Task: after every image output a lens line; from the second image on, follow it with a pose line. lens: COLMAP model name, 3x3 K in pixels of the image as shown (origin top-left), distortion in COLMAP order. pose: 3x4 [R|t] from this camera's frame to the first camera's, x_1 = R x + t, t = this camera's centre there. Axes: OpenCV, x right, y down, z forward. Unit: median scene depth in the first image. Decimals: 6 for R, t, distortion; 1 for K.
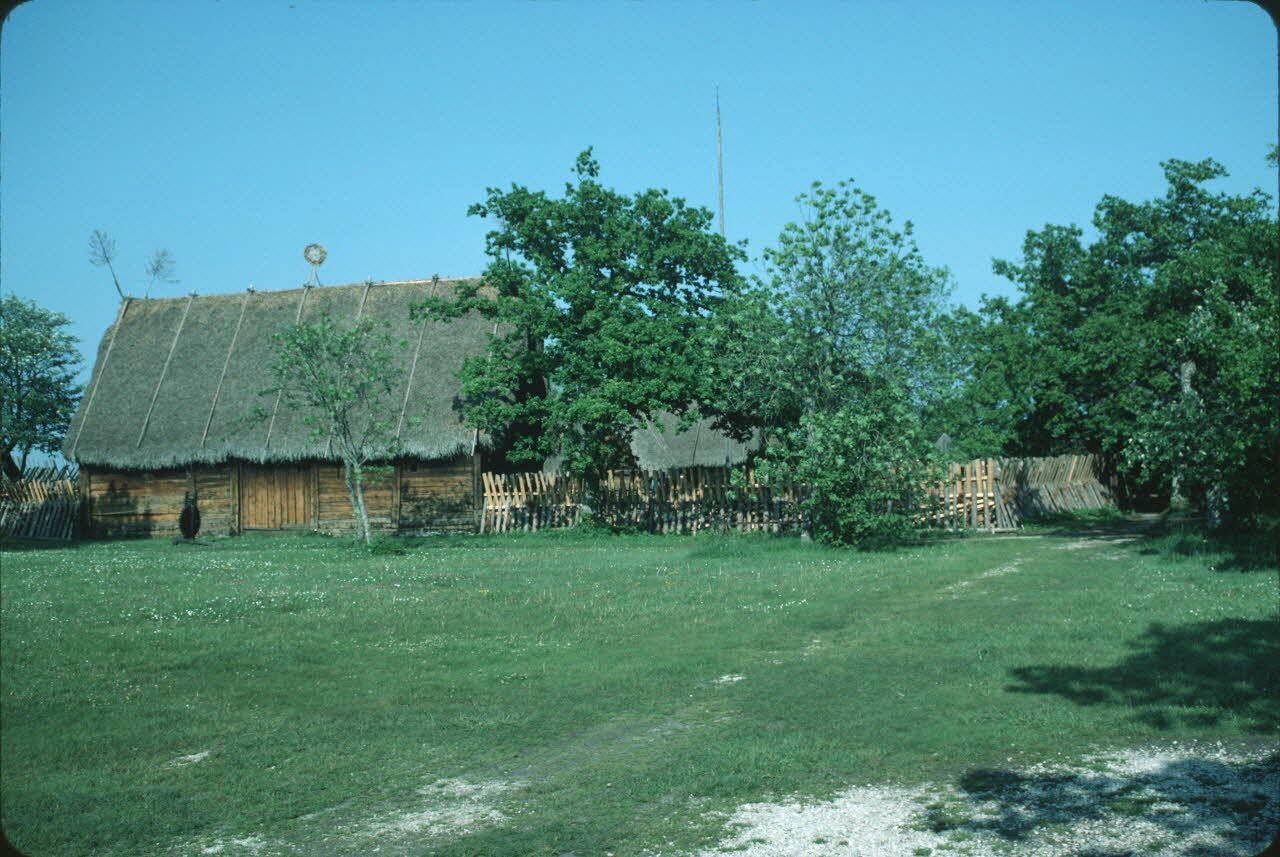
lens RADIAL K [[1344.2, 0, 640.0], [0, 1344.2, 428.5], [0, 0, 1]] dist [-0.118937, 0.043816]
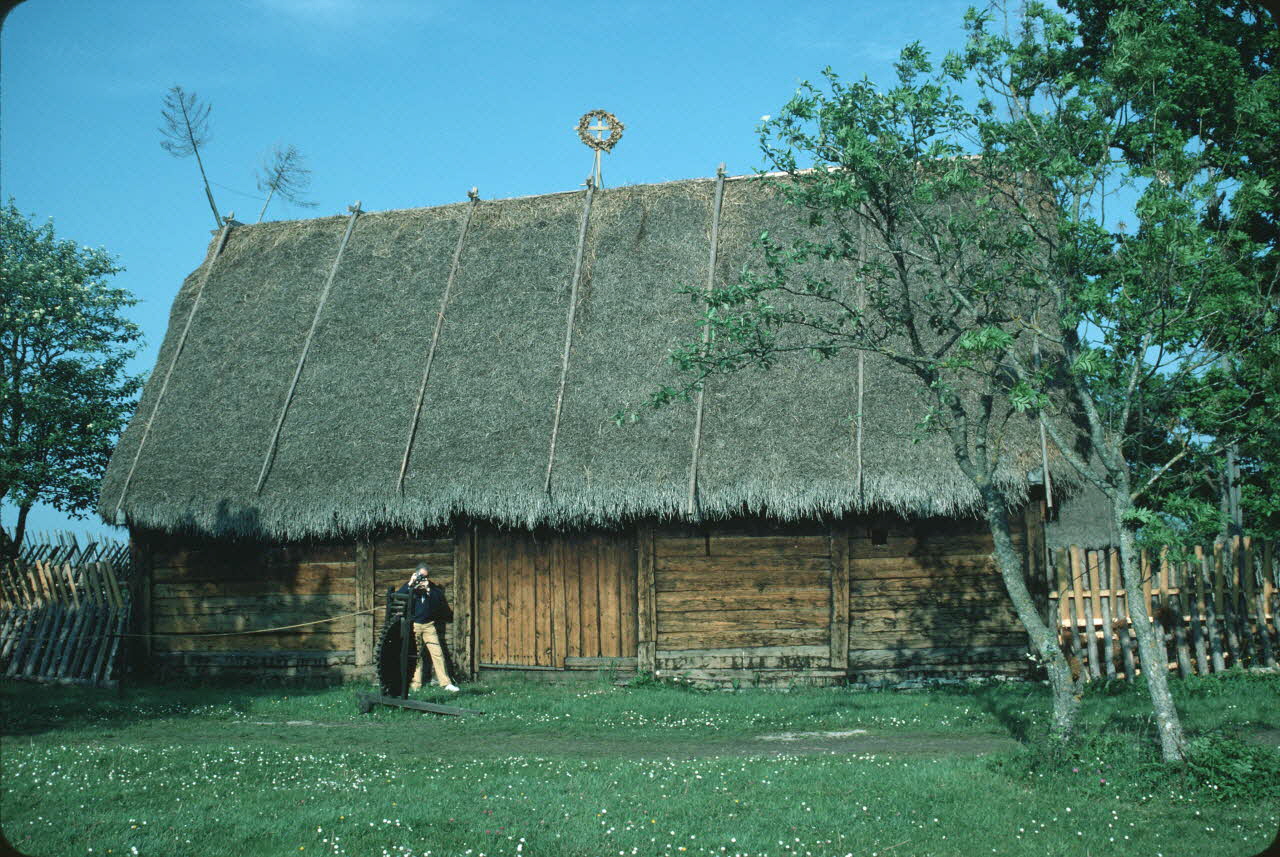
lens RADIAL K [[1344.2, 0, 640.0], [0, 1344.2, 428.5], [0, 0, 1]] dist [-0.118937, 0.043816]
pose [[0.999954, 0.004851, -0.008259, -0.230671], [-0.005458, 0.997166, -0.075030, 0.025466], [0.007871, 0.075072, 0.997147, 0.503627]]
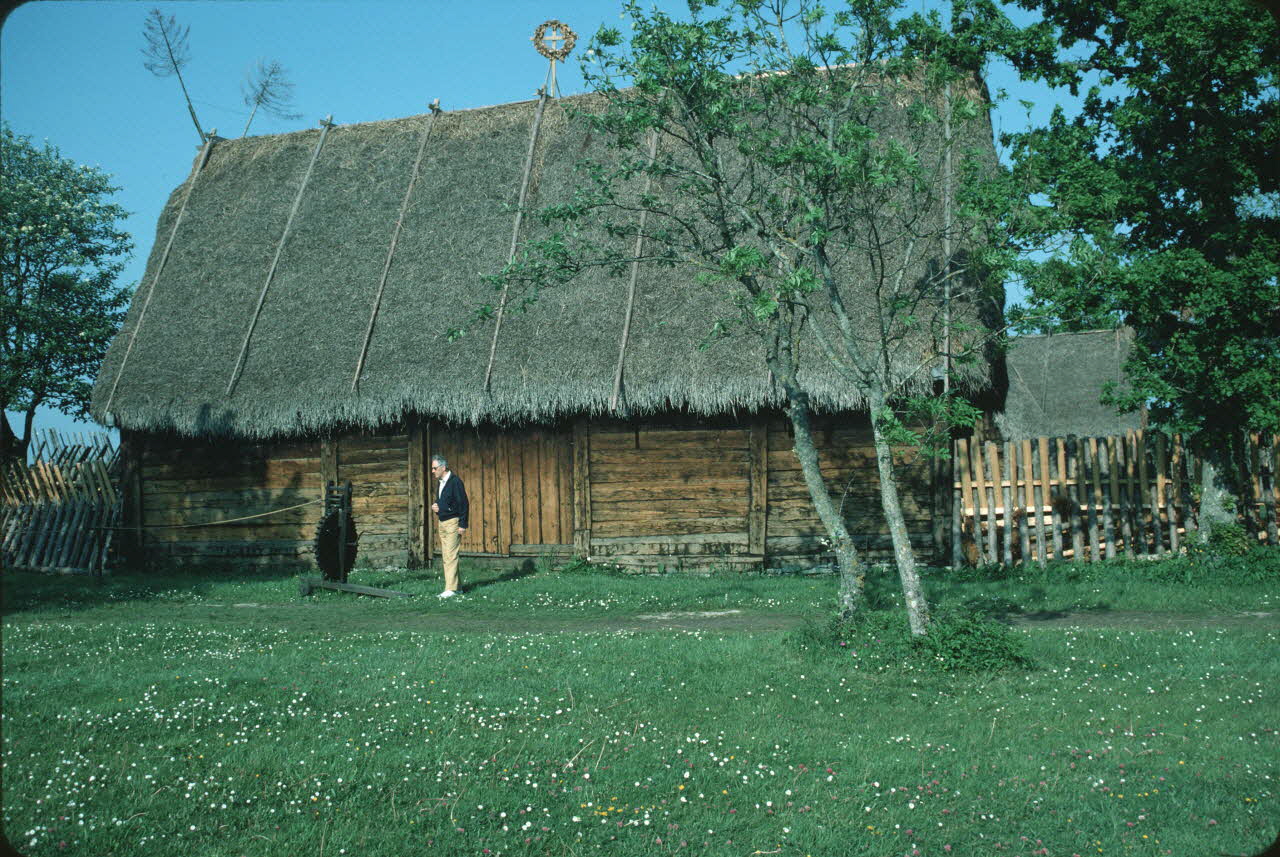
lens RADIAL K [[1344.2, 0, 640.0], [0, 1344.2, 428.5], [0, 0, 1]] dist [-0.118937, 0.043816]
pose [[0.997715, -0.003625, -0.067460, -0.179411], [0.003981, 0.999979, 0.005149, 0.024385], [0.067440, -0.005406, 0.997709, 0.479918]]
